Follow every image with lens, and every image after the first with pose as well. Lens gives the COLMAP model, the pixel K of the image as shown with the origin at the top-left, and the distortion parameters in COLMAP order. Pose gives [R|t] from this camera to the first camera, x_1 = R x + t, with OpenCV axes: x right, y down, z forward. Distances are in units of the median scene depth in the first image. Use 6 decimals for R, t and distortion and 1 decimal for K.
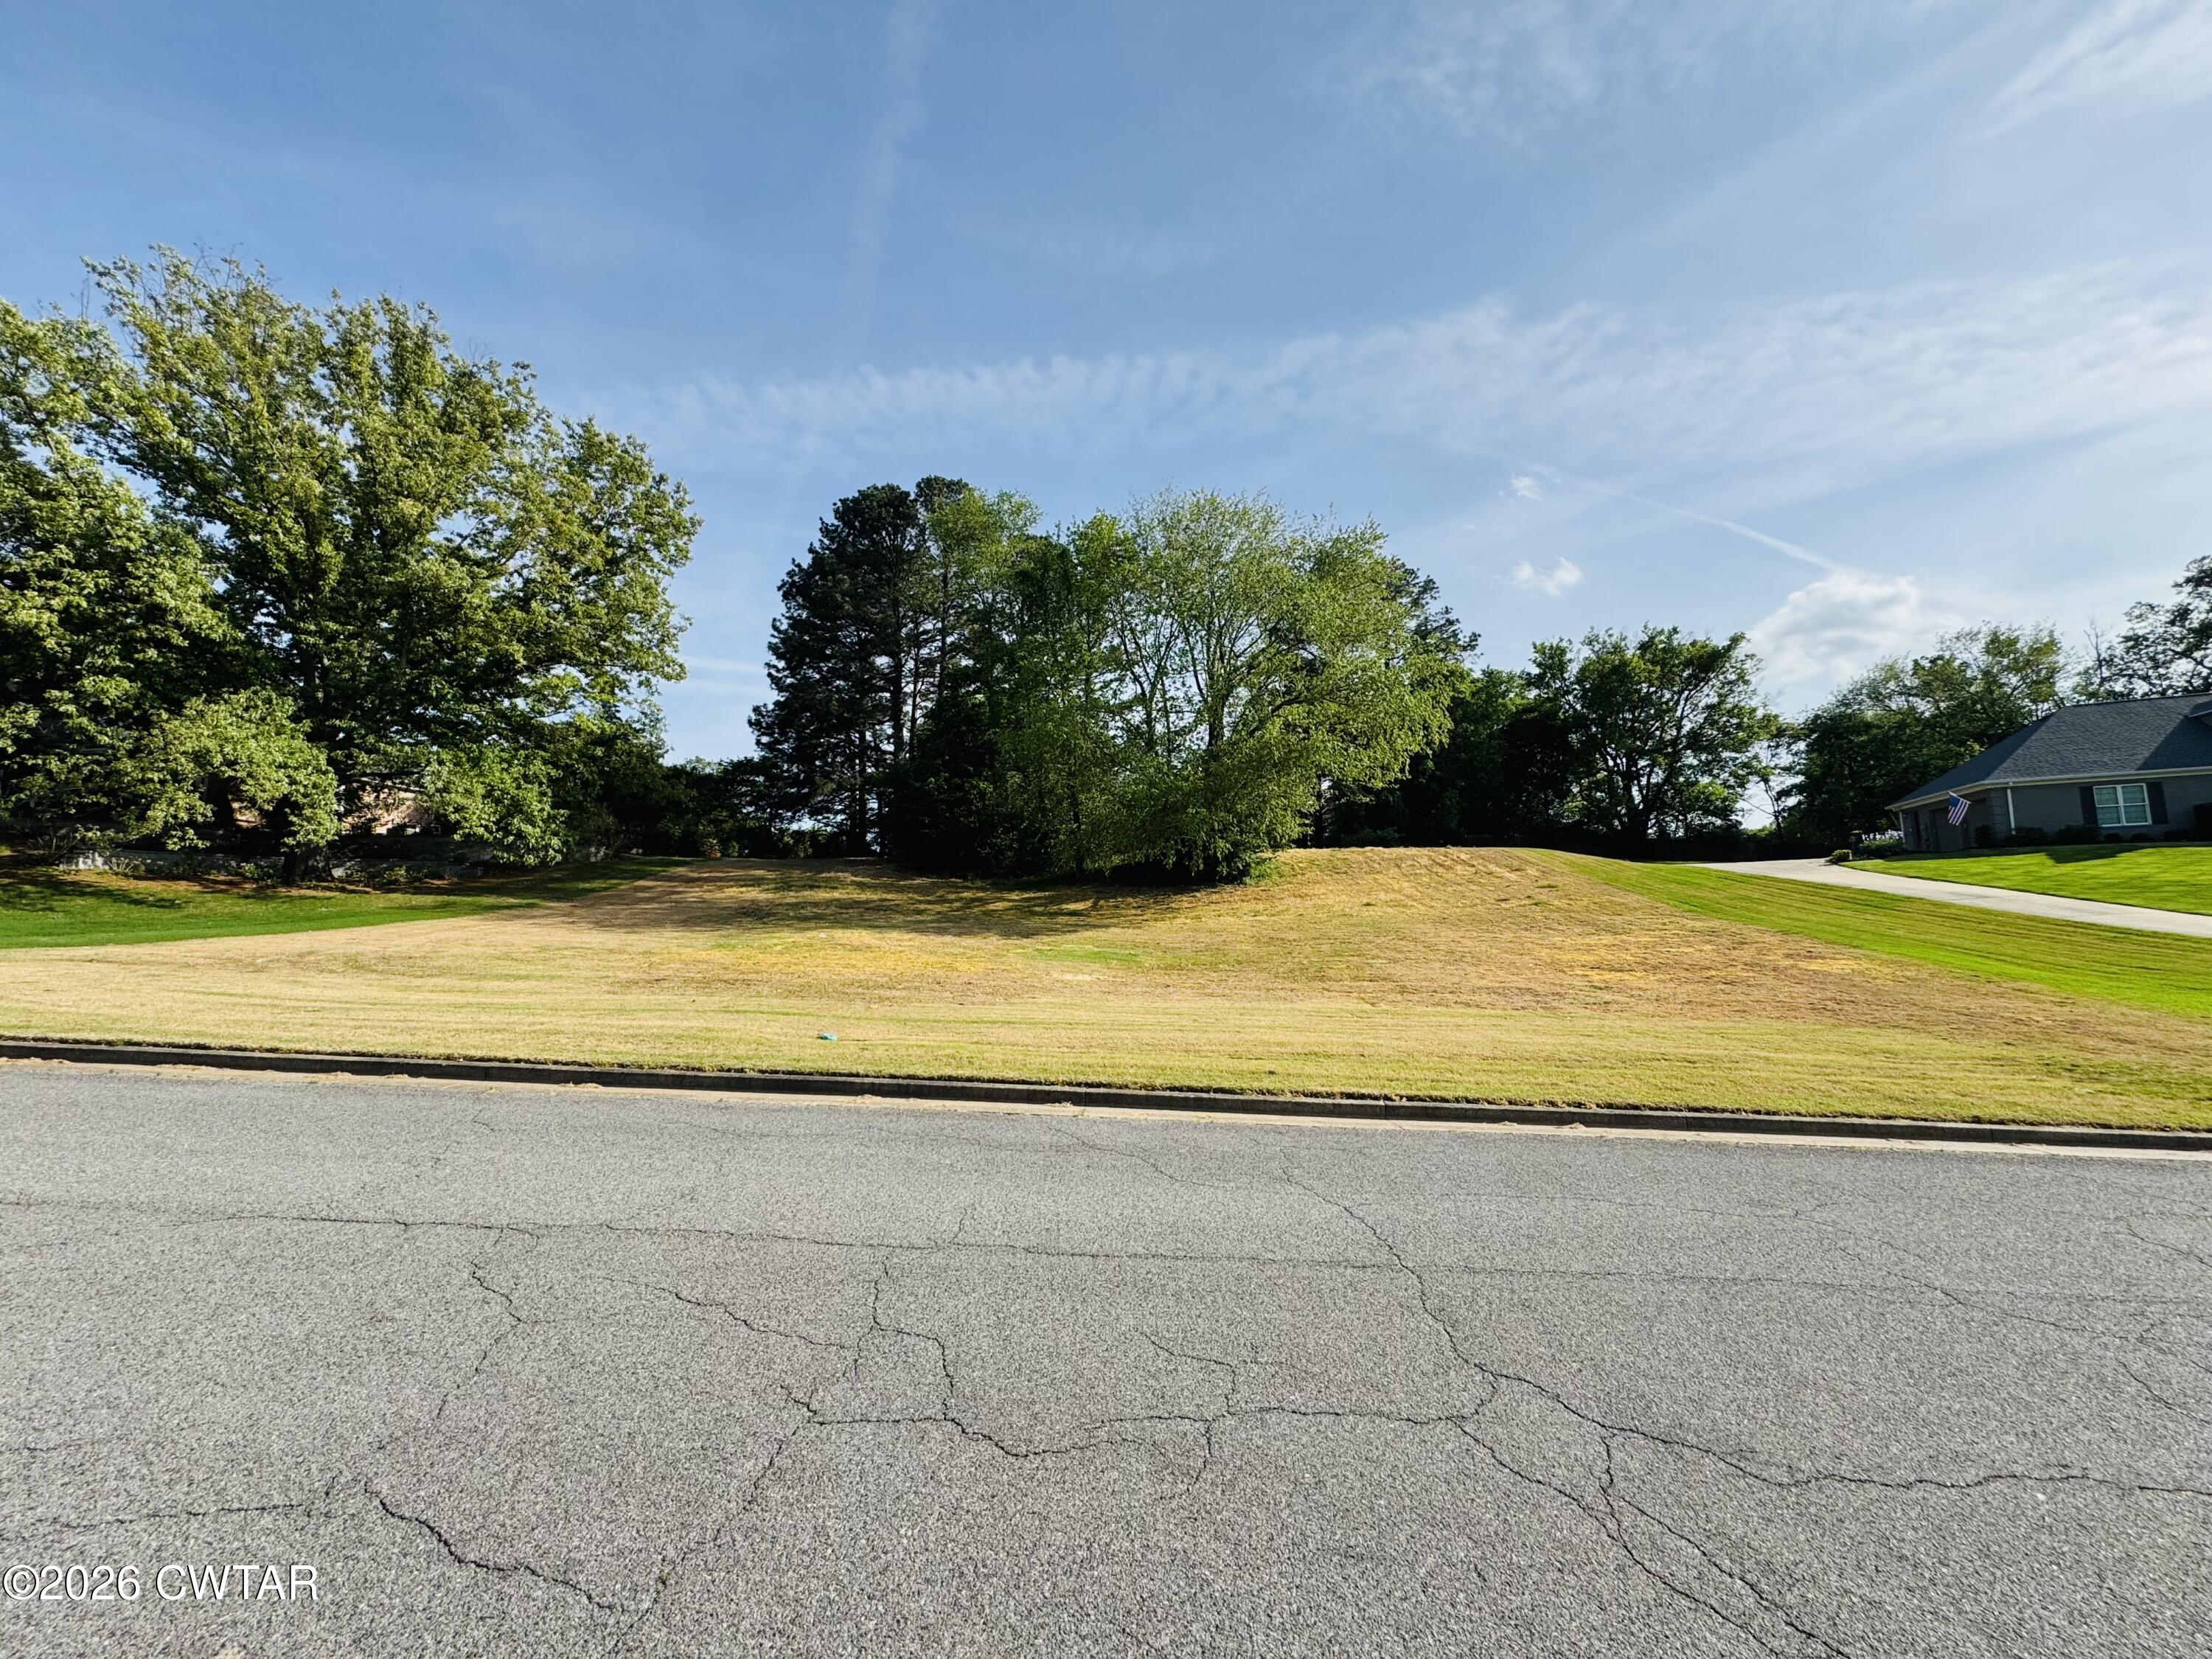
lens RADIAL K [[896.1, 0, 1106.0], [0, 896.1, 829.5], [0, 0, 1]] dist [0.000872, 0.000080]
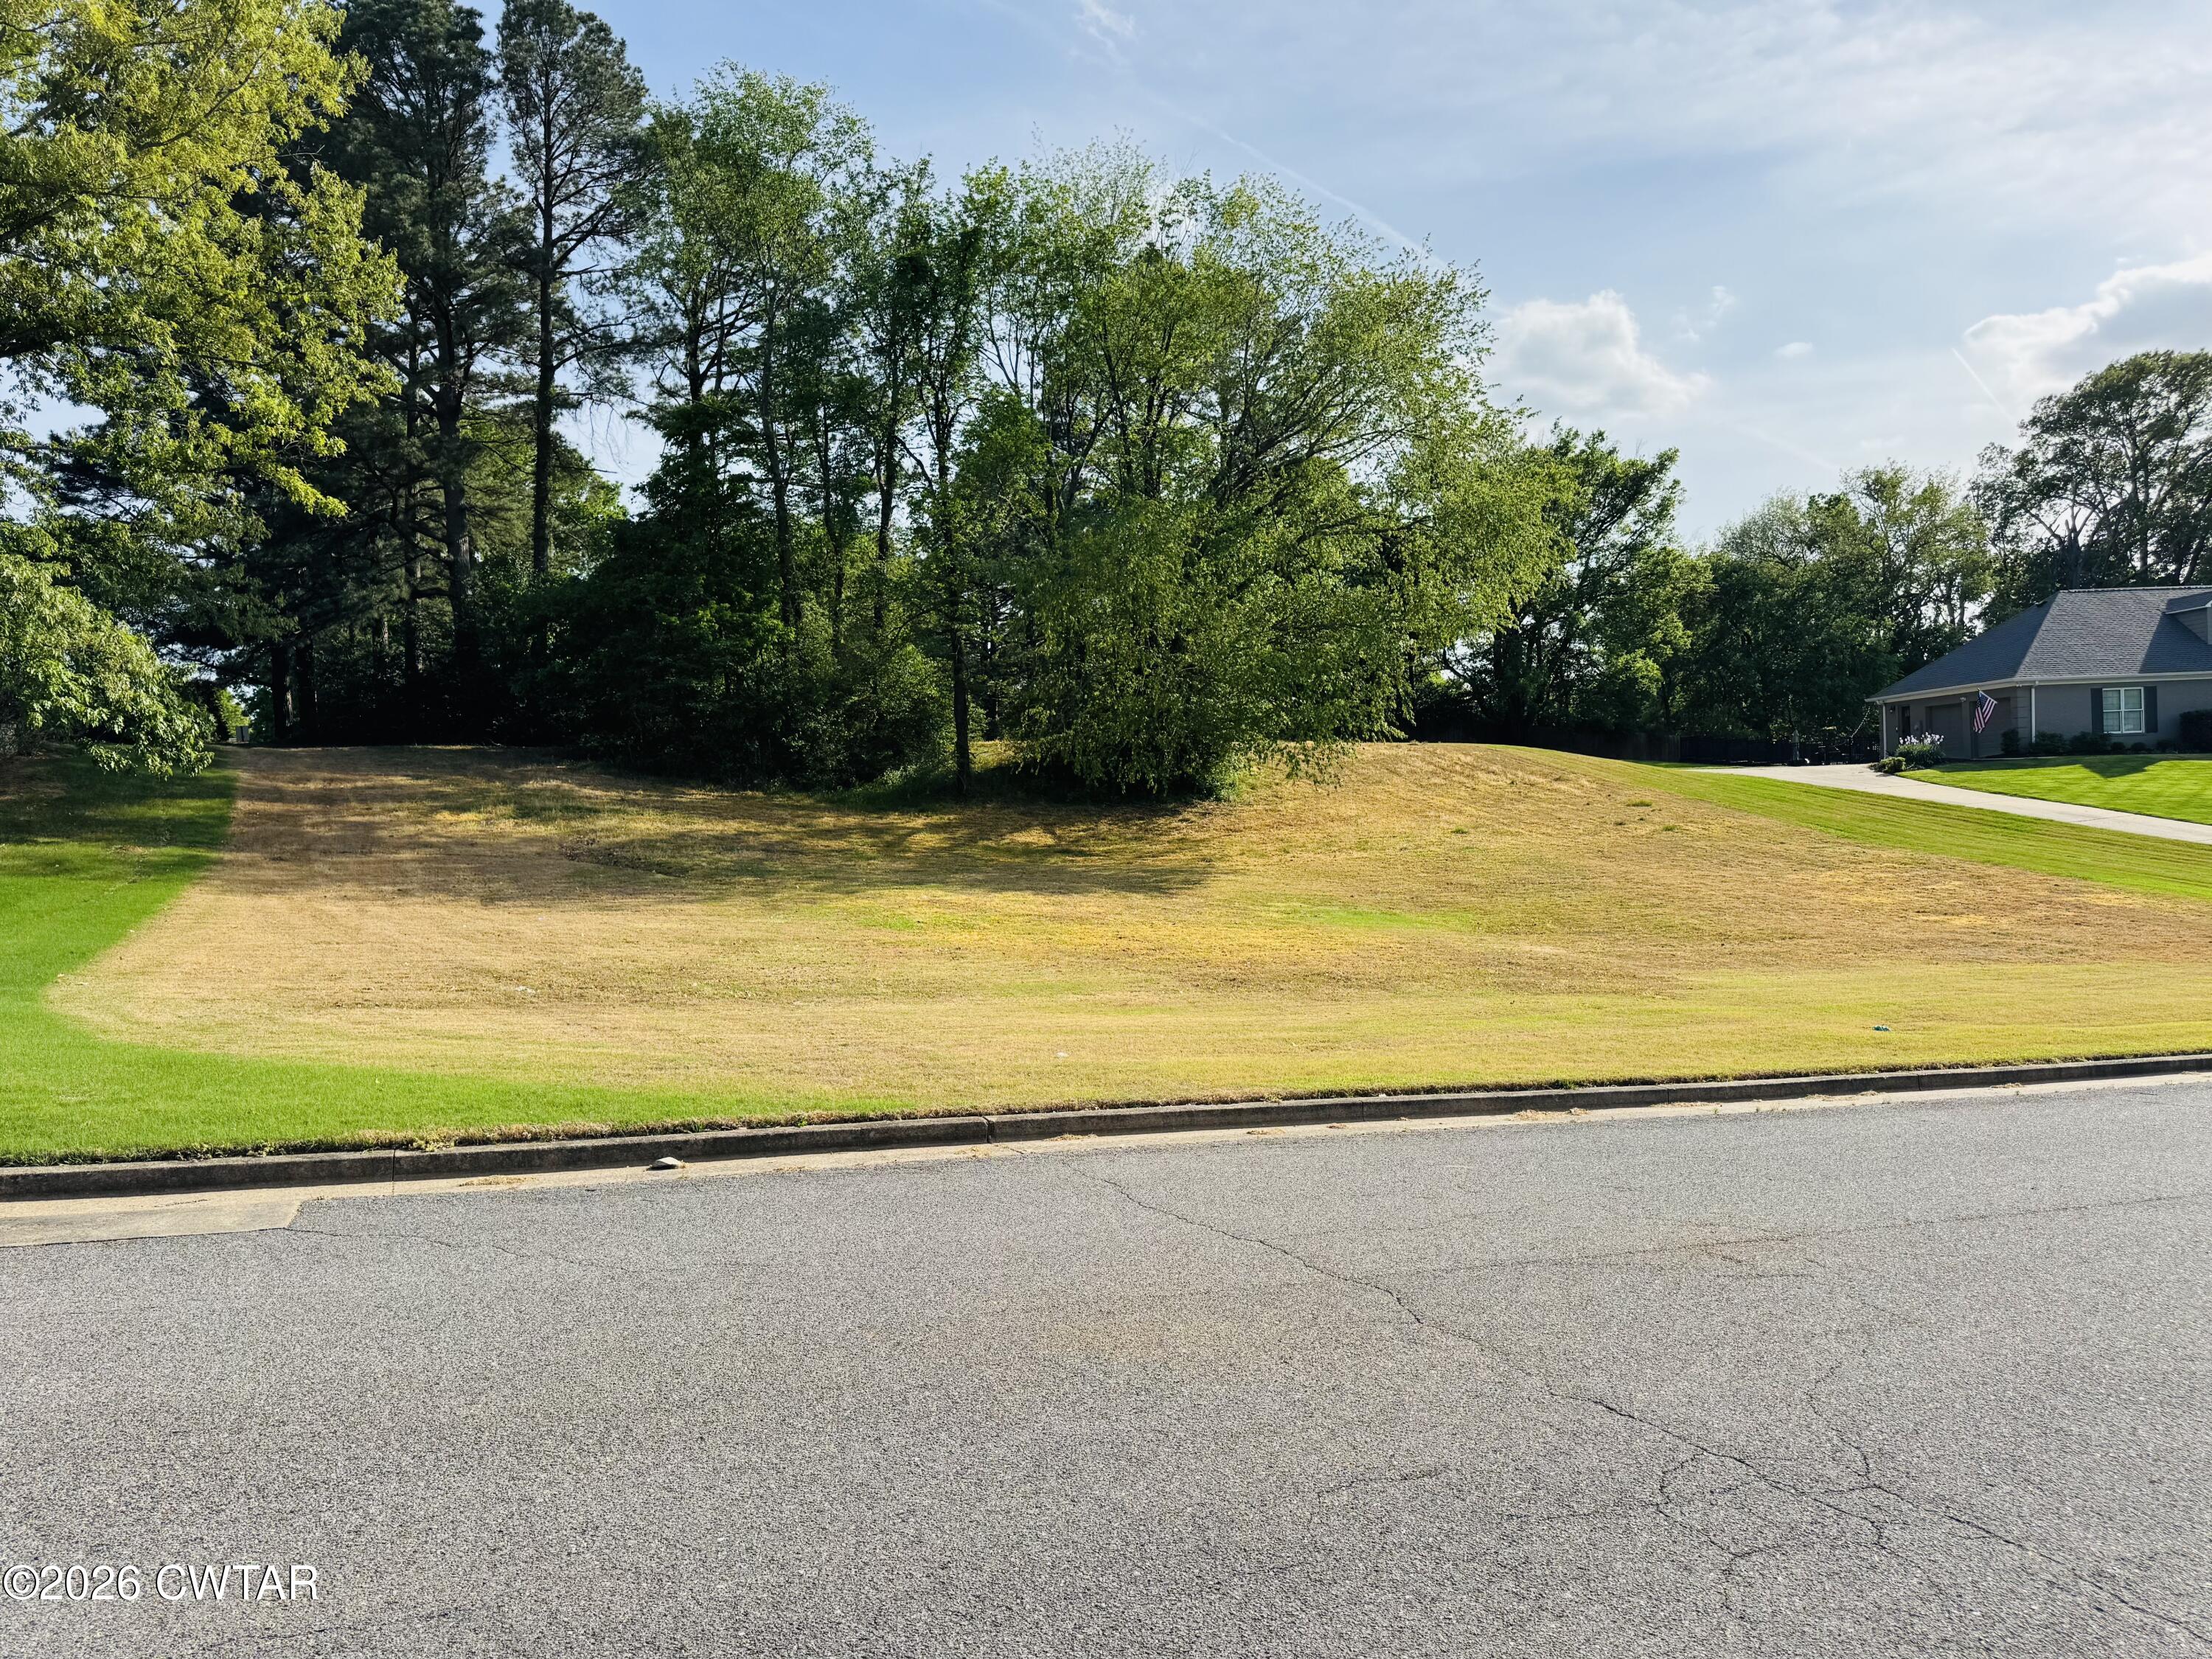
lens RADIAL K [[1564.3, 0, 1083.1], [0, 1564.3, 848.2], [0, 0, 1]] dist [0.001020, 0.004495]
pose [[0.914235, -0.016498, 0.404848, -0.447212], [-0.028664, 0.994034, 0.105235, -0.024006], [-0.404169, -0.107814, 0.908308, -0.021710]]
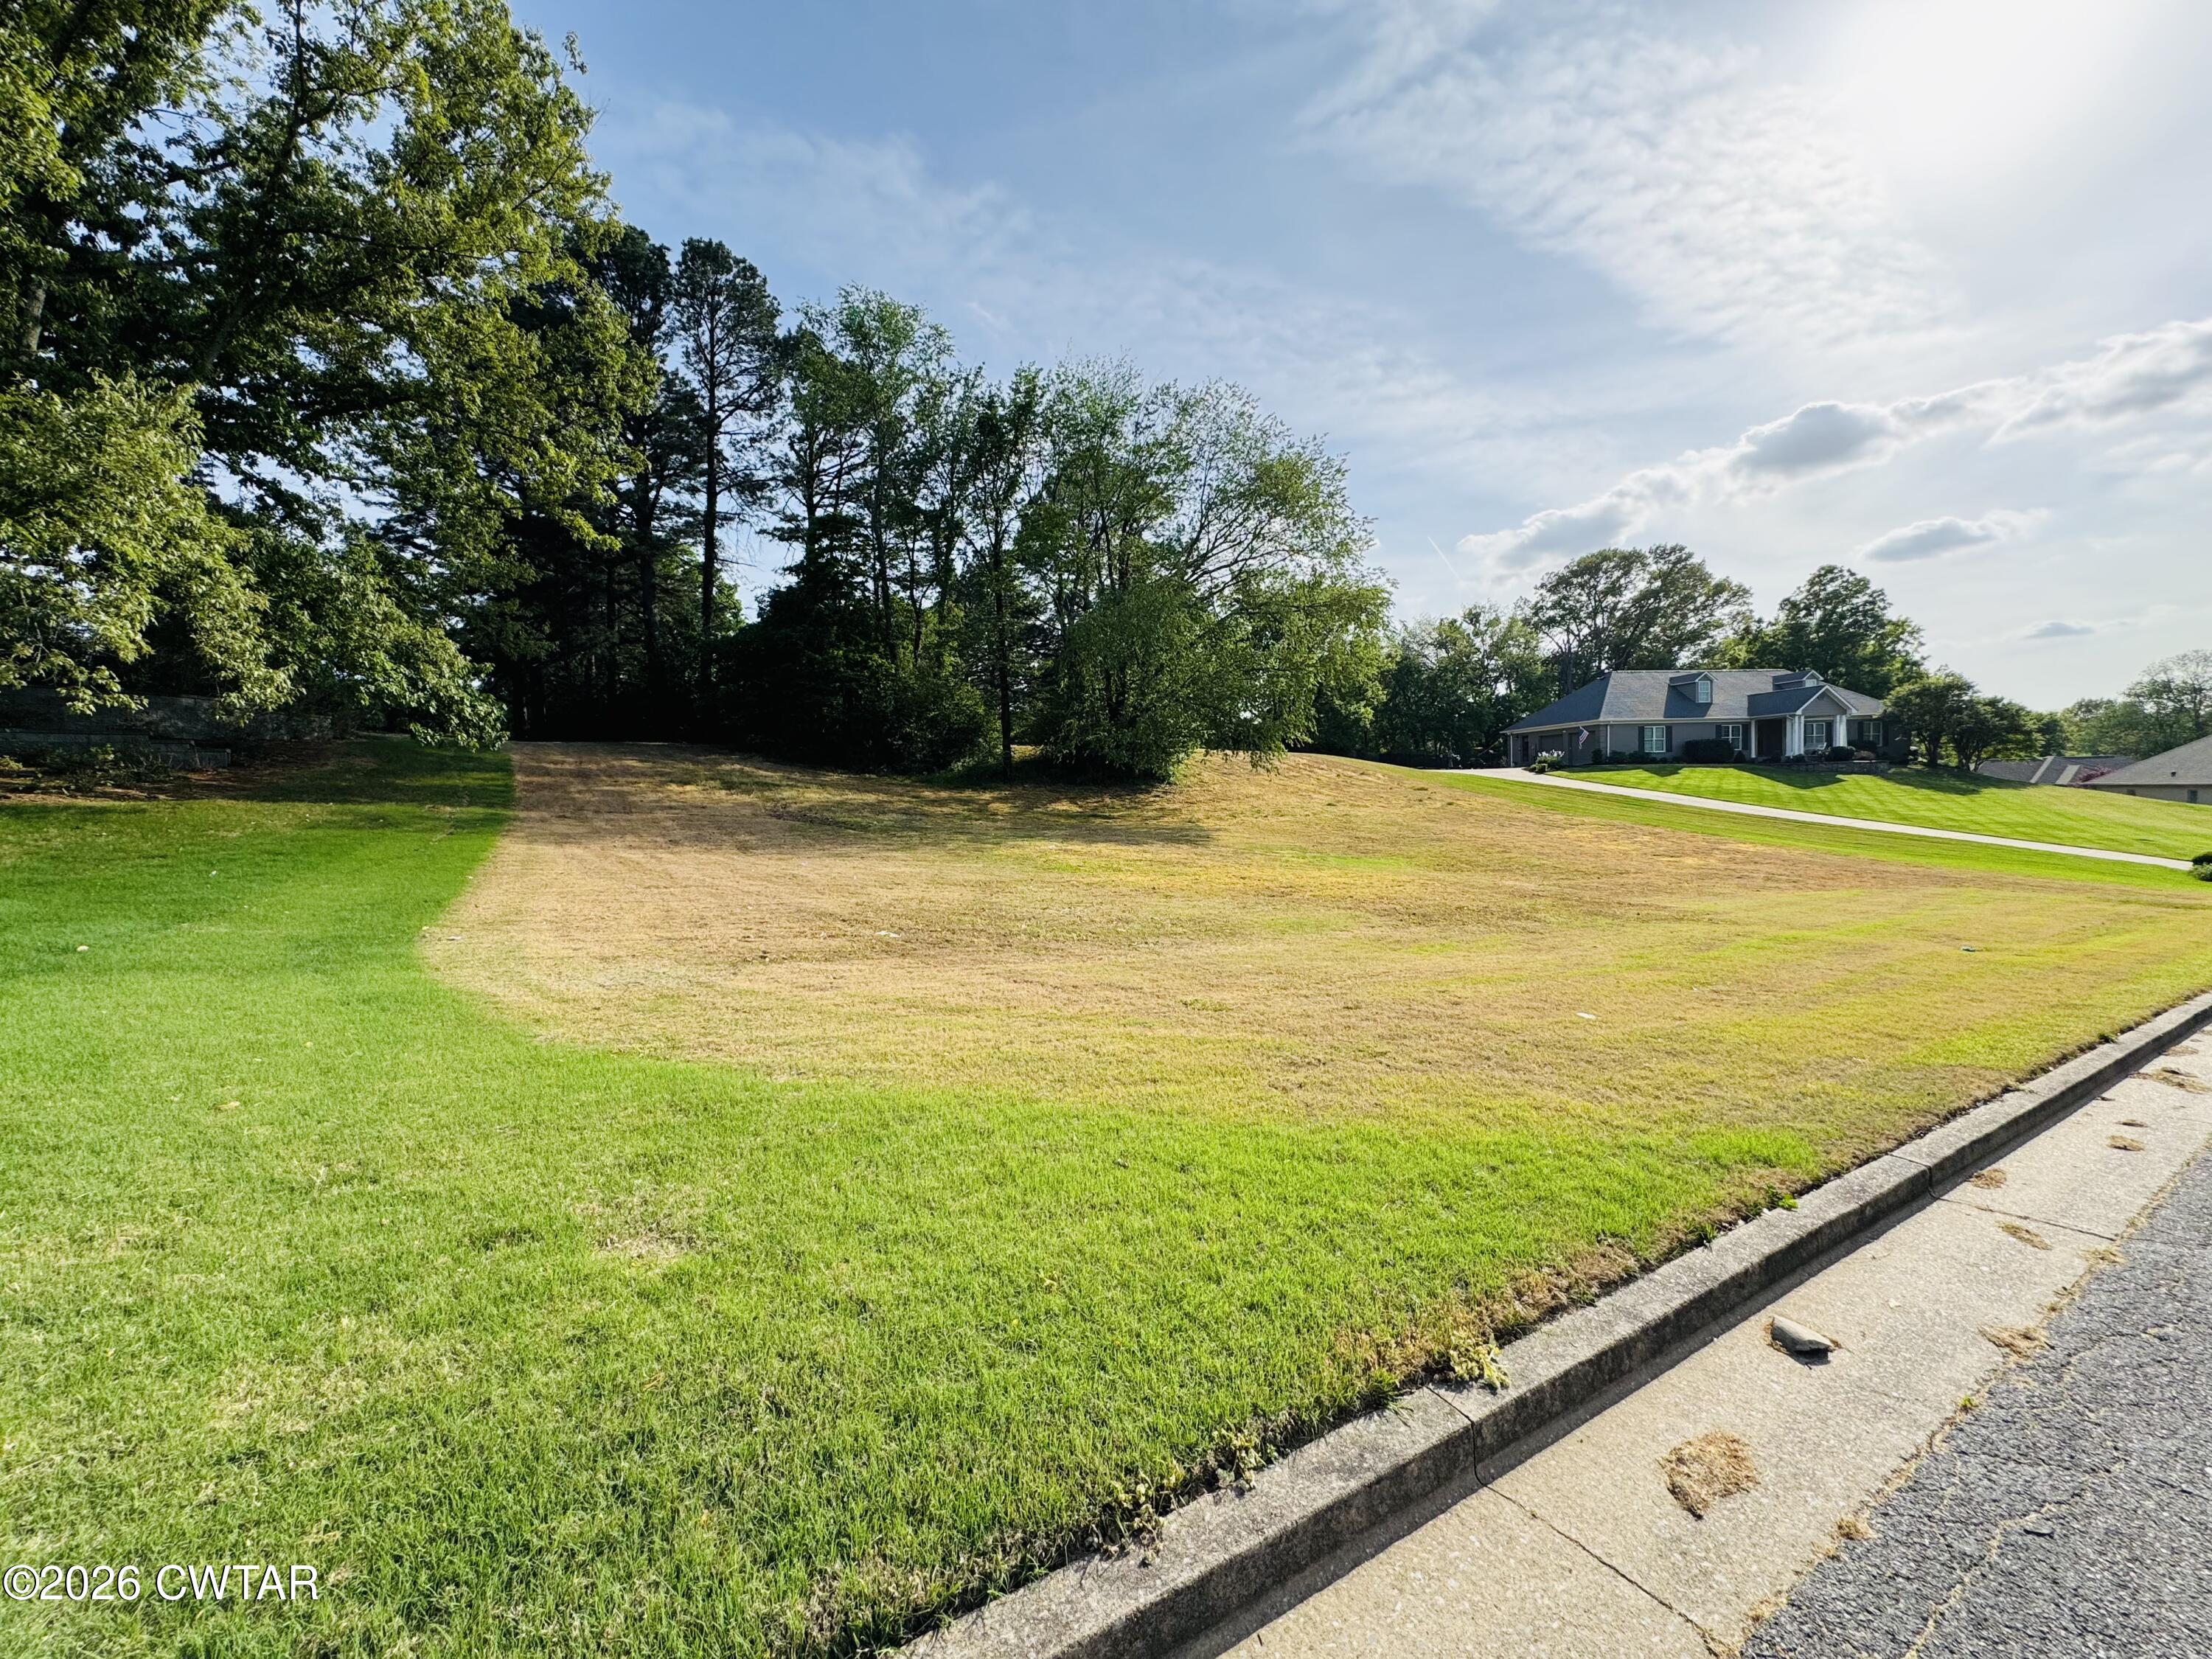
lens RADIAL K [[879.6, 0, 1106.0], [0, 879.6, 829.5], [0, 0, 1]] dist [-0.002568, -0.000316]
pose [[0.850032, -0.019797, 0.526358, -0.495703], [-0.047716, 0.992291, 0.114379, 0.000054], [-0.524565, -0.122342, 0.842535, 0.174605]]
